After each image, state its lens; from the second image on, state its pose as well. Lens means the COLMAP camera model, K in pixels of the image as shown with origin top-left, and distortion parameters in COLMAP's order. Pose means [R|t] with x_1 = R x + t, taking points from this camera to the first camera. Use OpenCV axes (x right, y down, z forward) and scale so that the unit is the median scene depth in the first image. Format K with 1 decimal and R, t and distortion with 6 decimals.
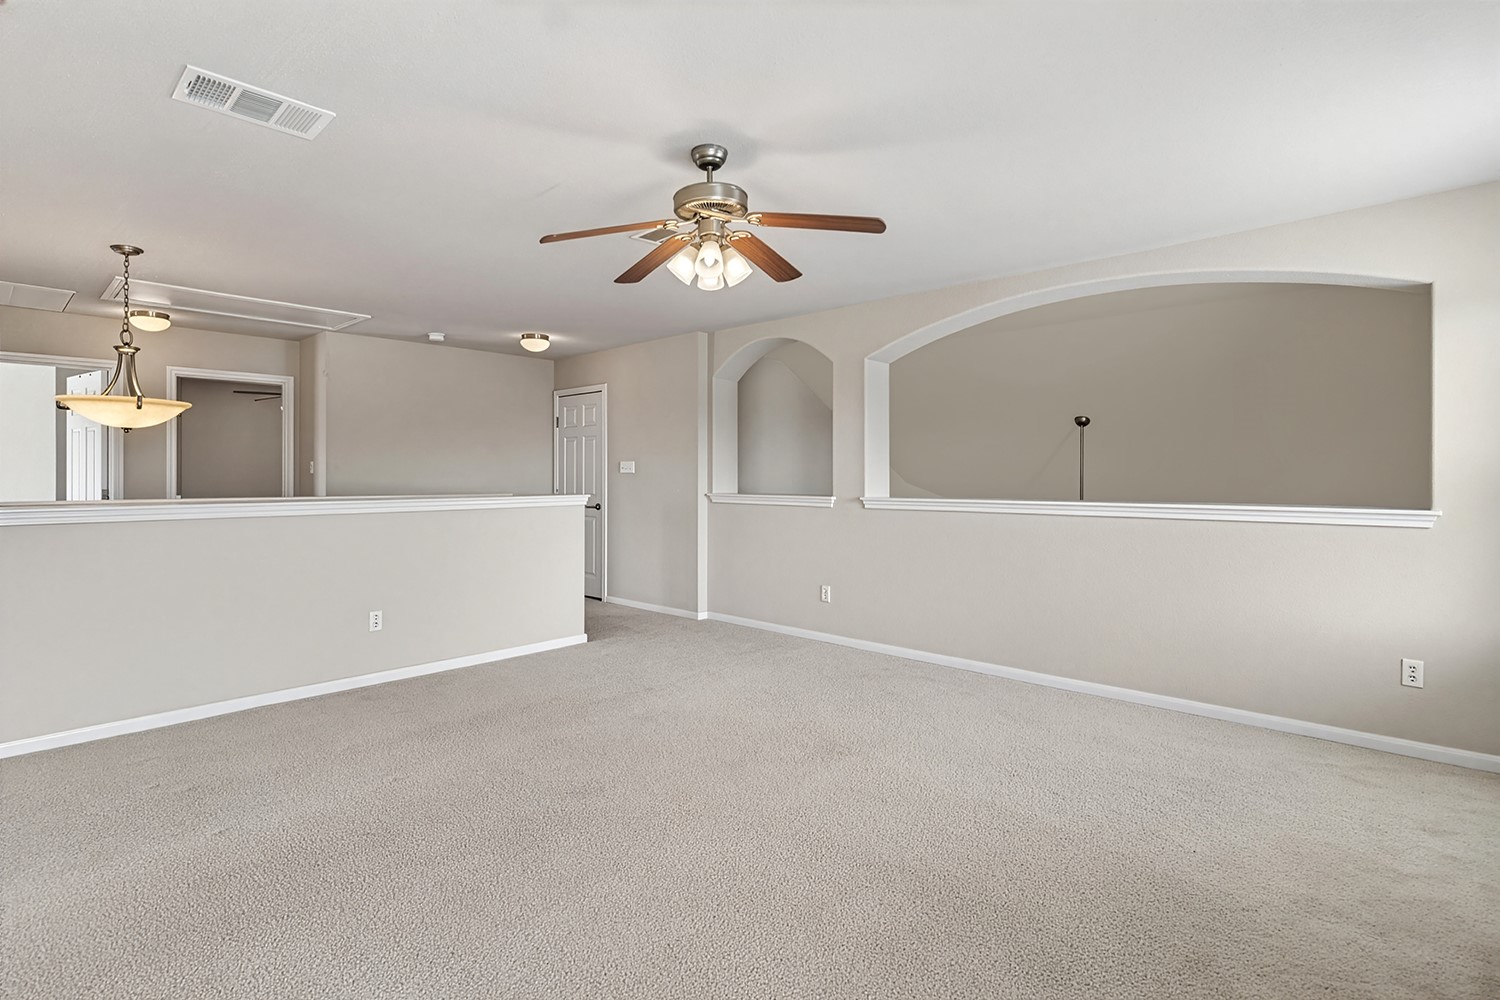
lens RADIAL K [[715.9, 0, 757.5], [0, 715.9, 486.6], [0, 0, 1]] dist [0.015069, -0.000514]
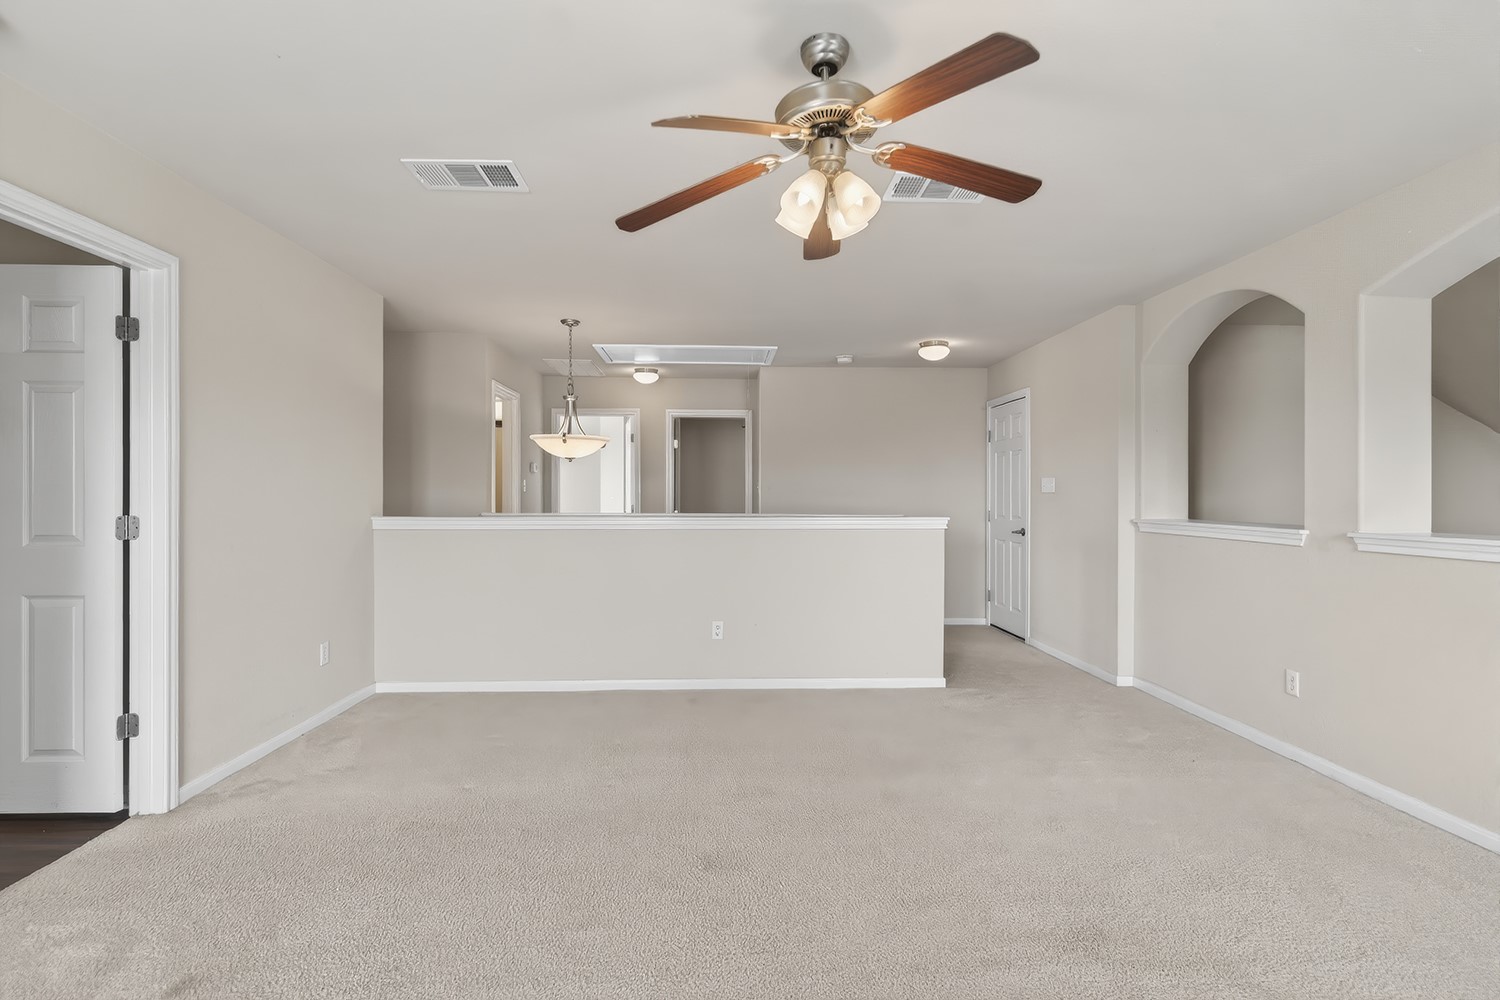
lens RADIAL K [[715.9, 0, 749.7], [0, 715.9, 506.1], [0, 0, 1]] dist [0.015069, -0.000514]
pose [[0.721158, 0.012025, -0.692666, 0.164315], [-0.013094, 0.999907, 0.003727, -0.002134], [0.692647, 0.006382, 0.721249, 0.179905]]
